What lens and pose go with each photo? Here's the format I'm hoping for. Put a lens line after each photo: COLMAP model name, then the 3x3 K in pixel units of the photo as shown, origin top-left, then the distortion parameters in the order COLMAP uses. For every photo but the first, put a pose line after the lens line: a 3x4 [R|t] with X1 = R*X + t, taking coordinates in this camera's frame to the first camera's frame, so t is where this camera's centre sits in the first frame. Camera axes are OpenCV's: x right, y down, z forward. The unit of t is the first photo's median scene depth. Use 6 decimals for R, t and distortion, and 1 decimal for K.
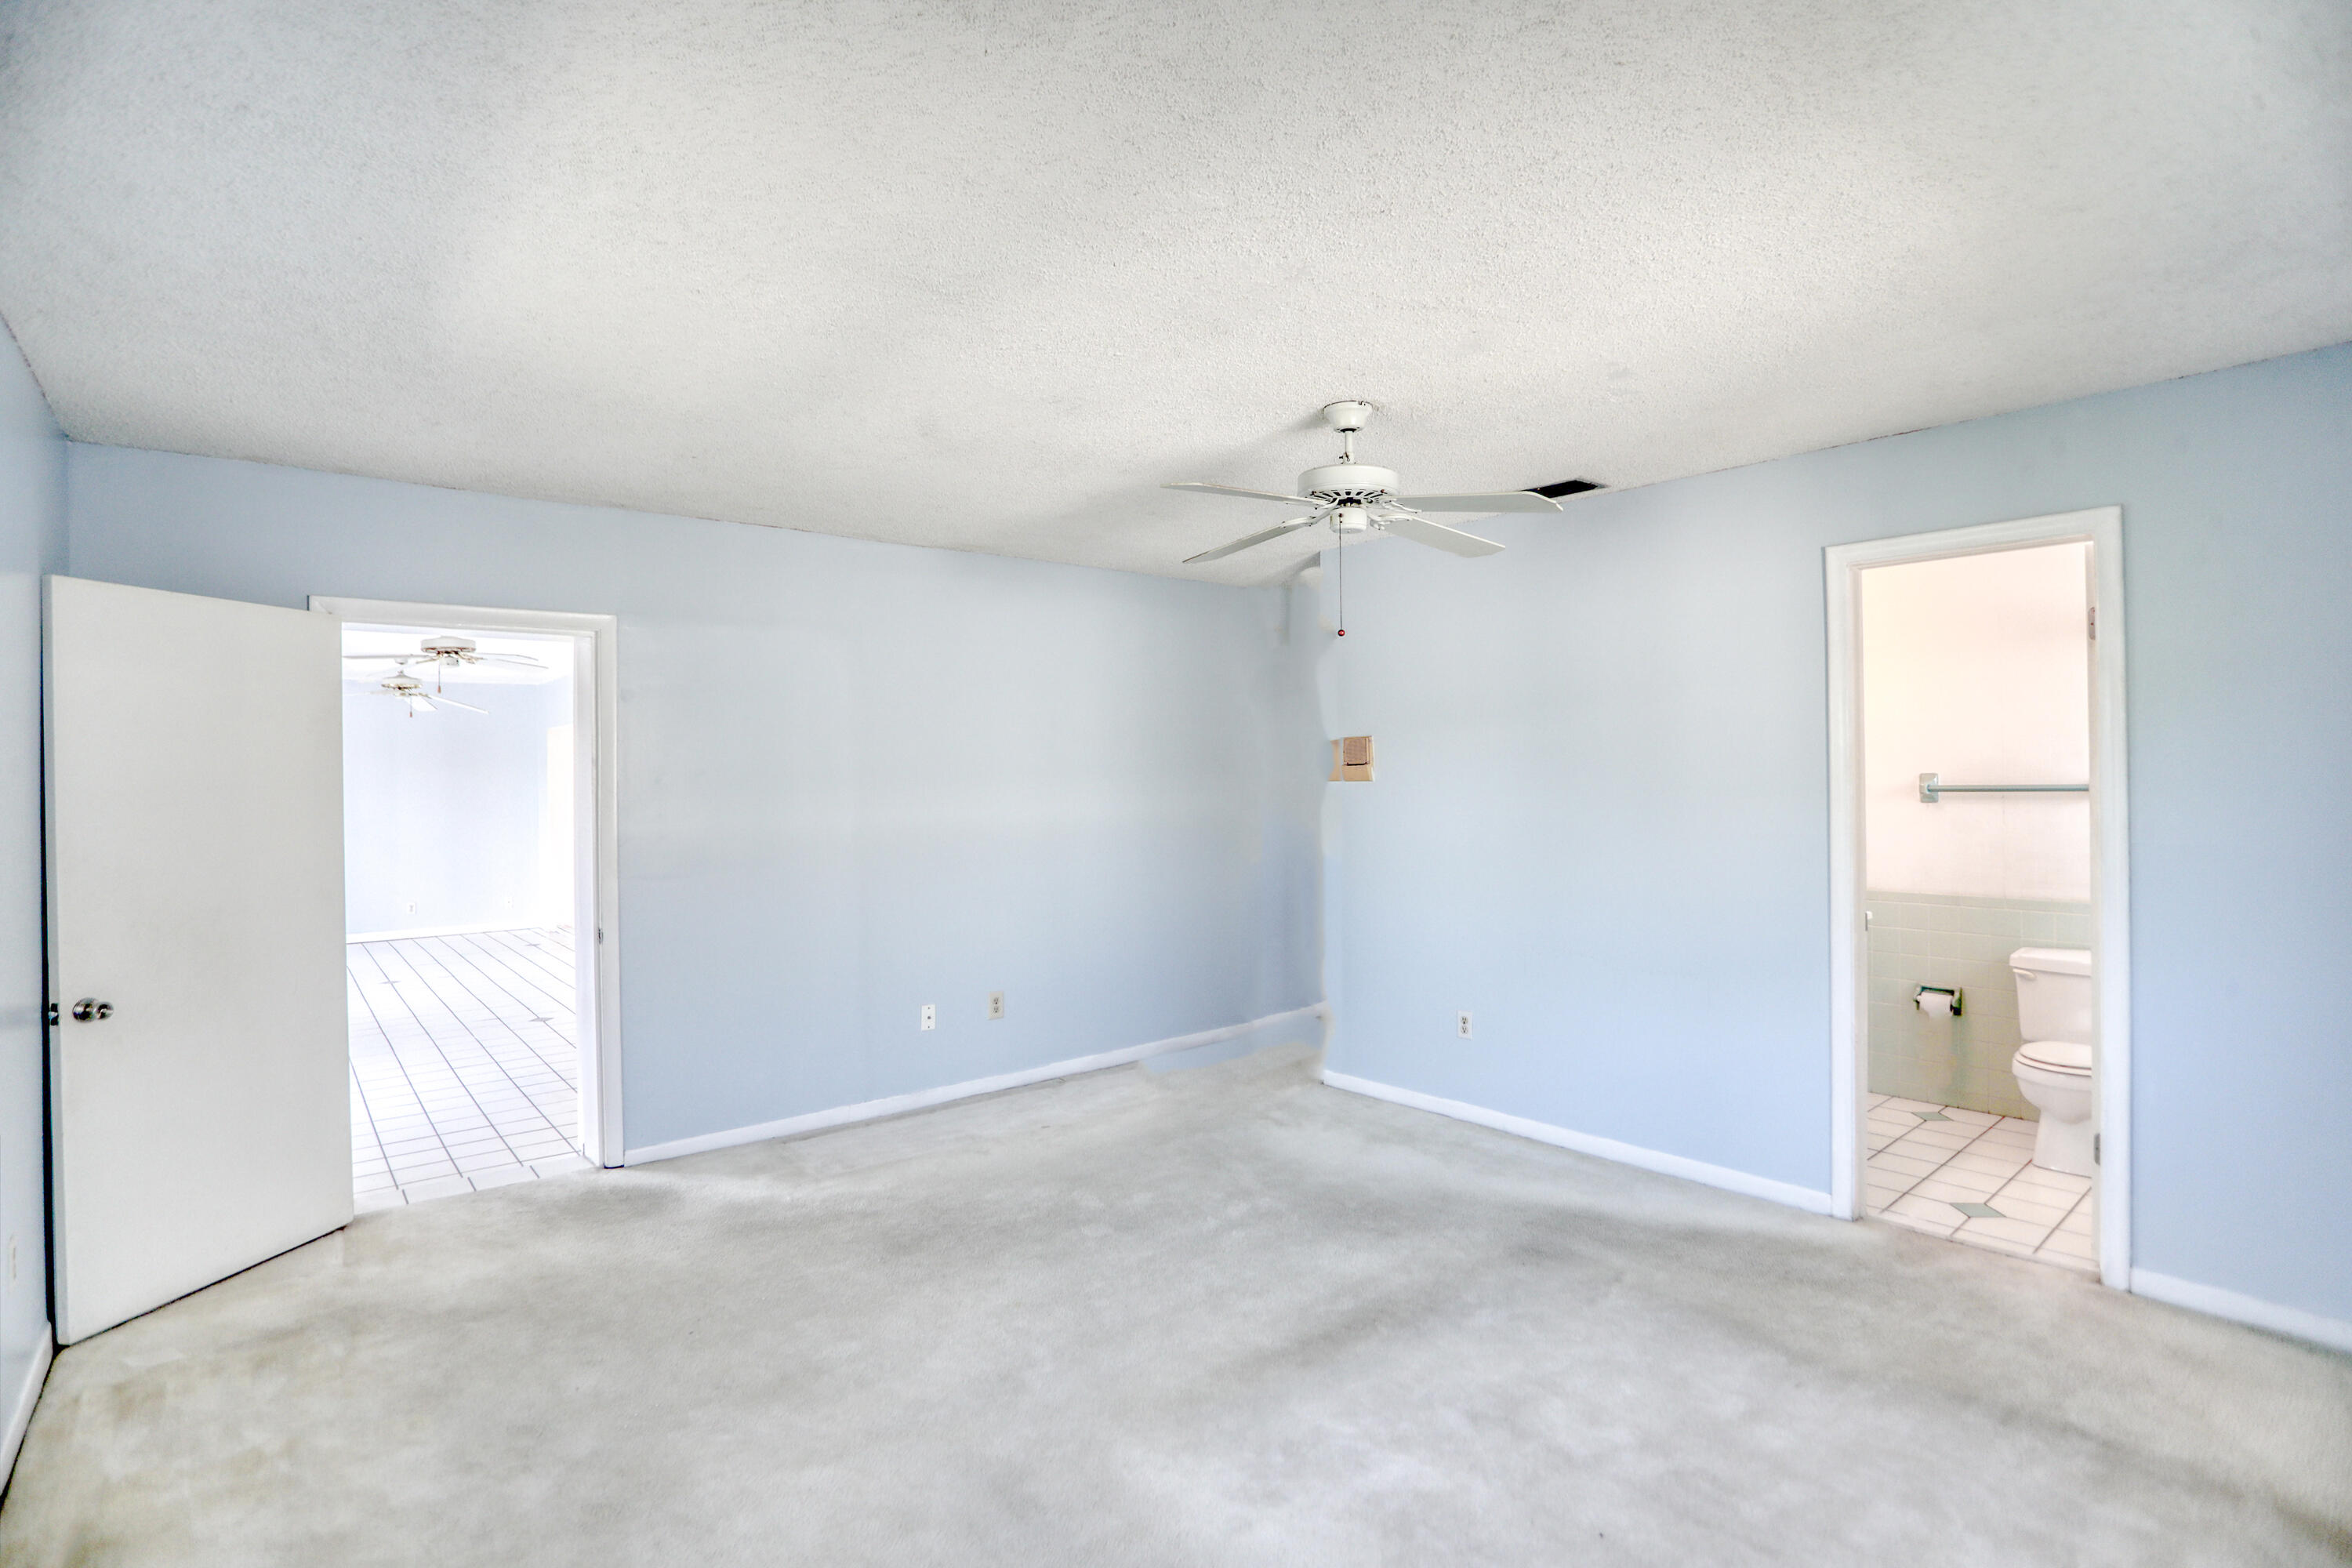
lens RADIAL K [[1144.3, 0, 1167.5], [0, 1144.3, 774.9], [0, 0, 1]] dist [-0.065578, 0.025899]
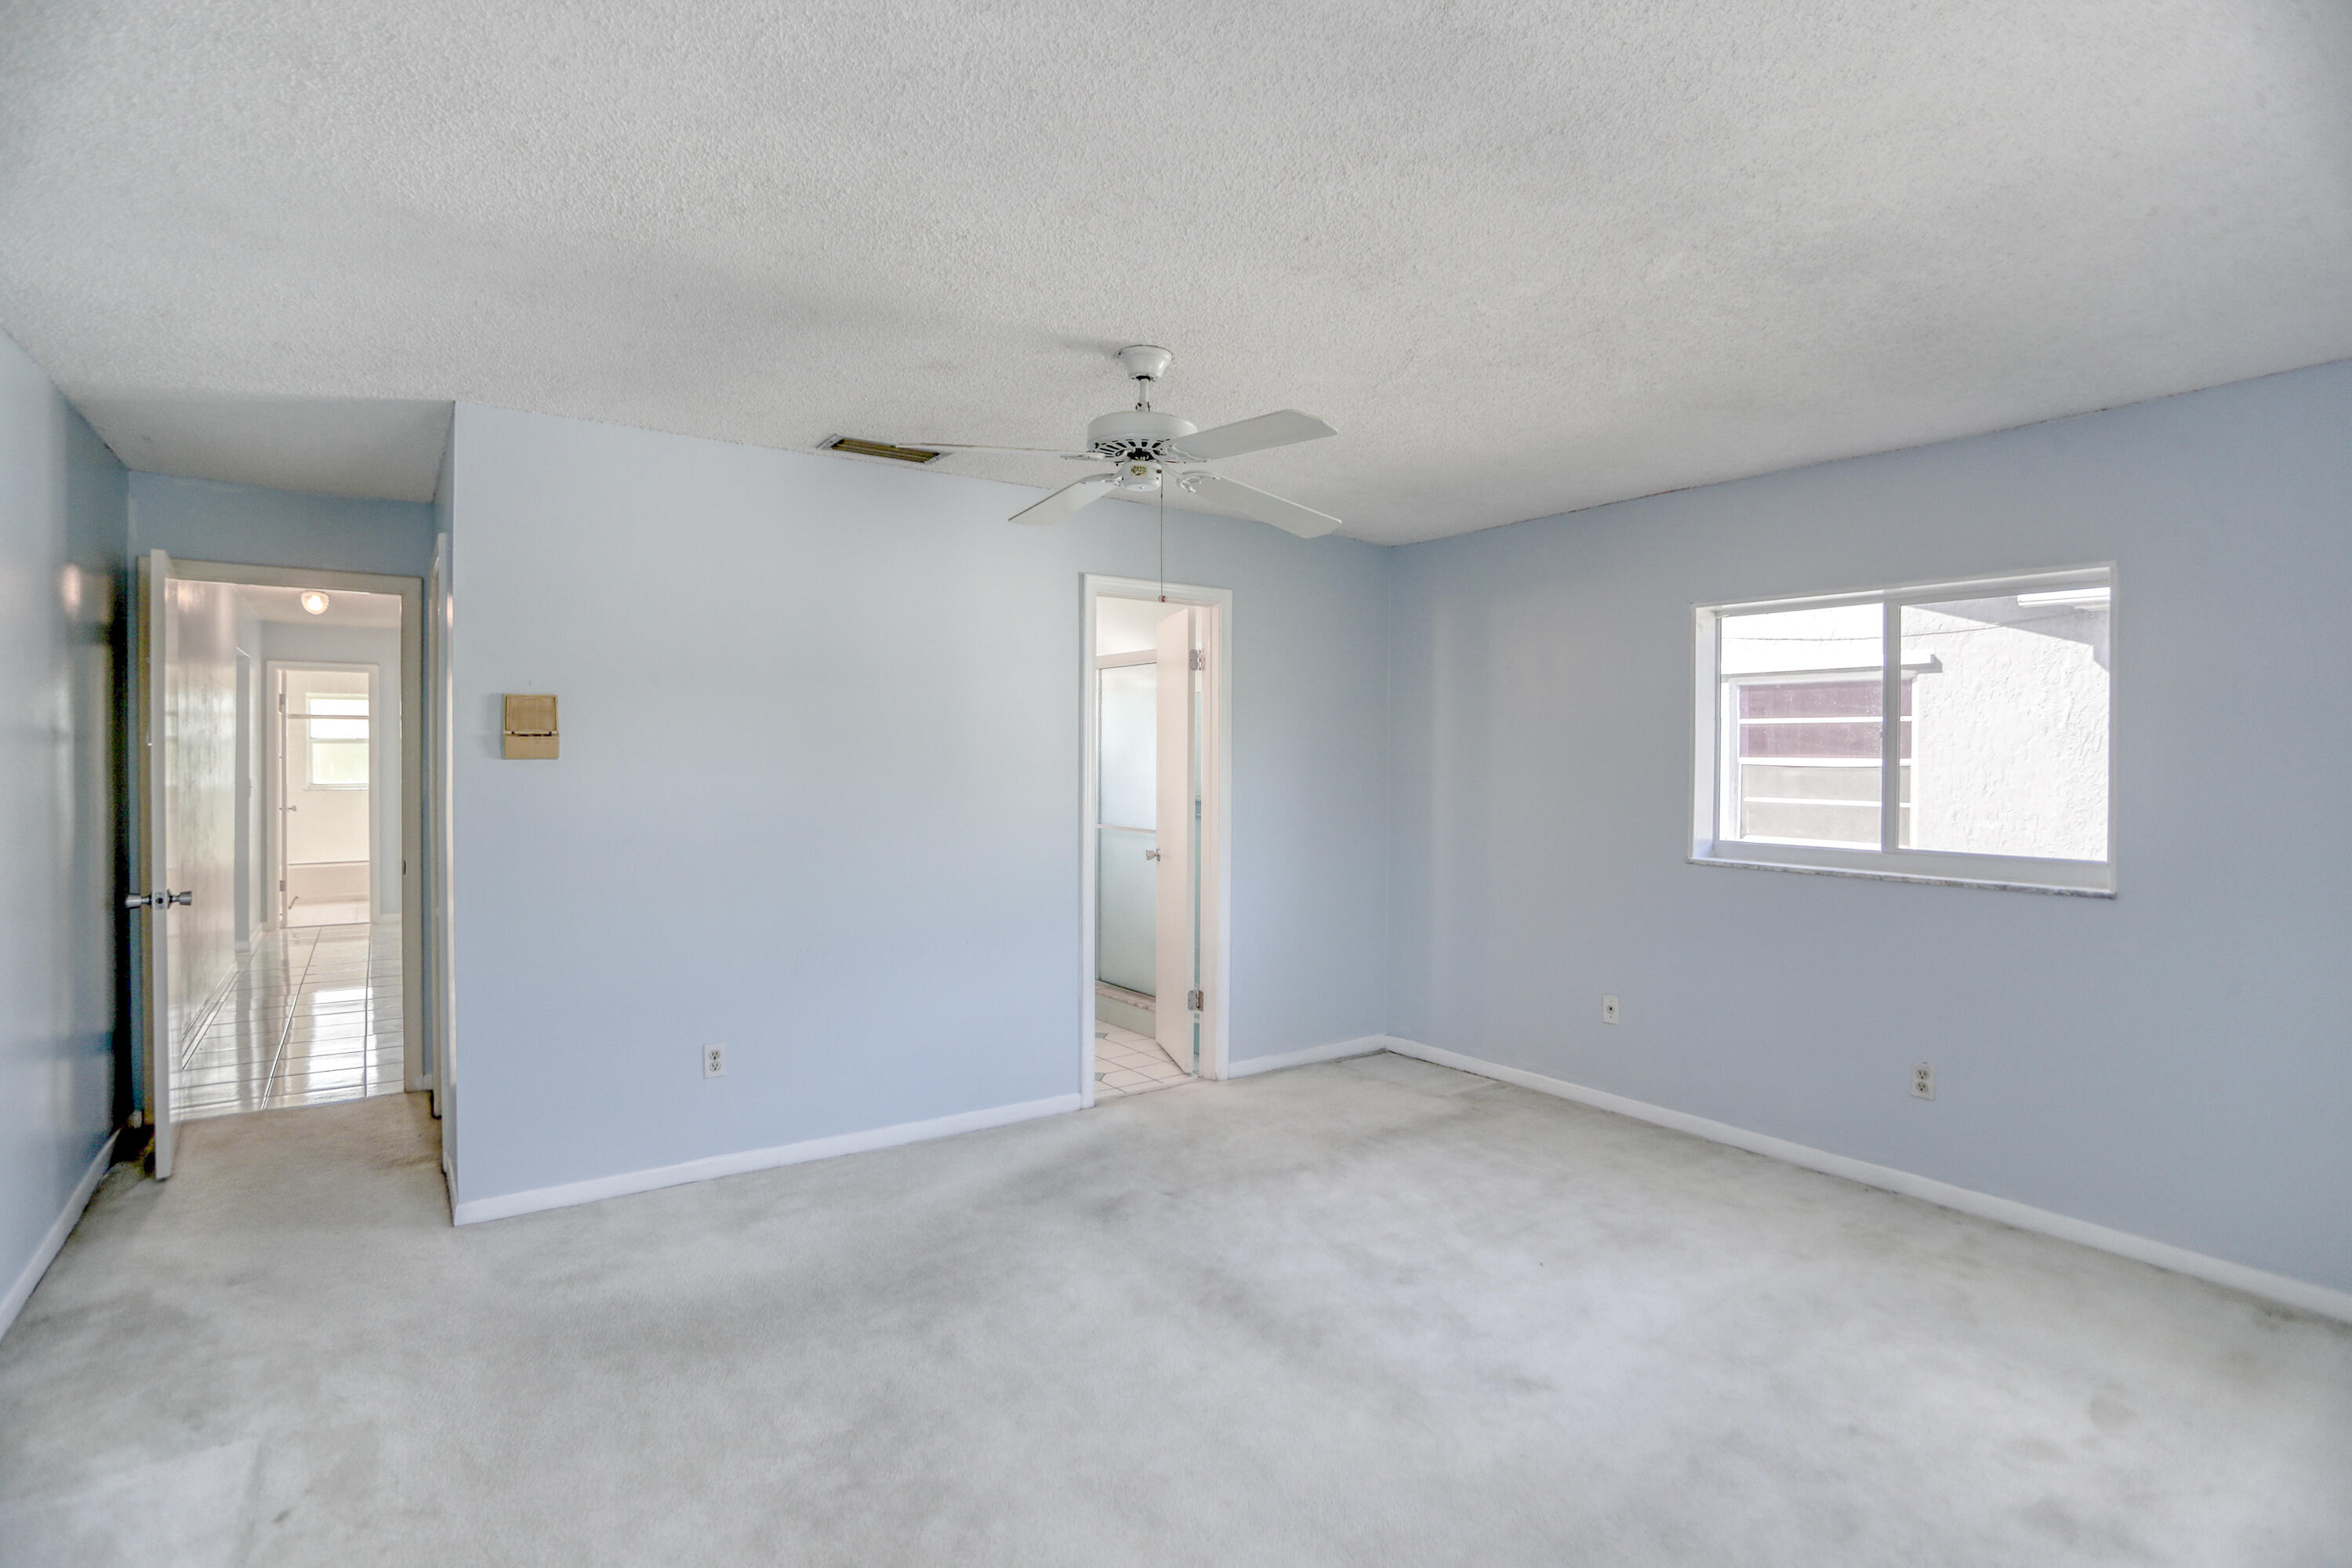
lens RADIAL K [[1144.3, 0, 1155.3], [0, 1144.3, 773.8], [0, 0, 1]] dist [-0.065578, 0.025899]
pose [[0.094686, -0.004899, 0.995495, -0.714227], [-0.003986, 0.999978, 0.005300, 0.013659], [-0.995499, -0.004470, 0.094665, 0.855664]]
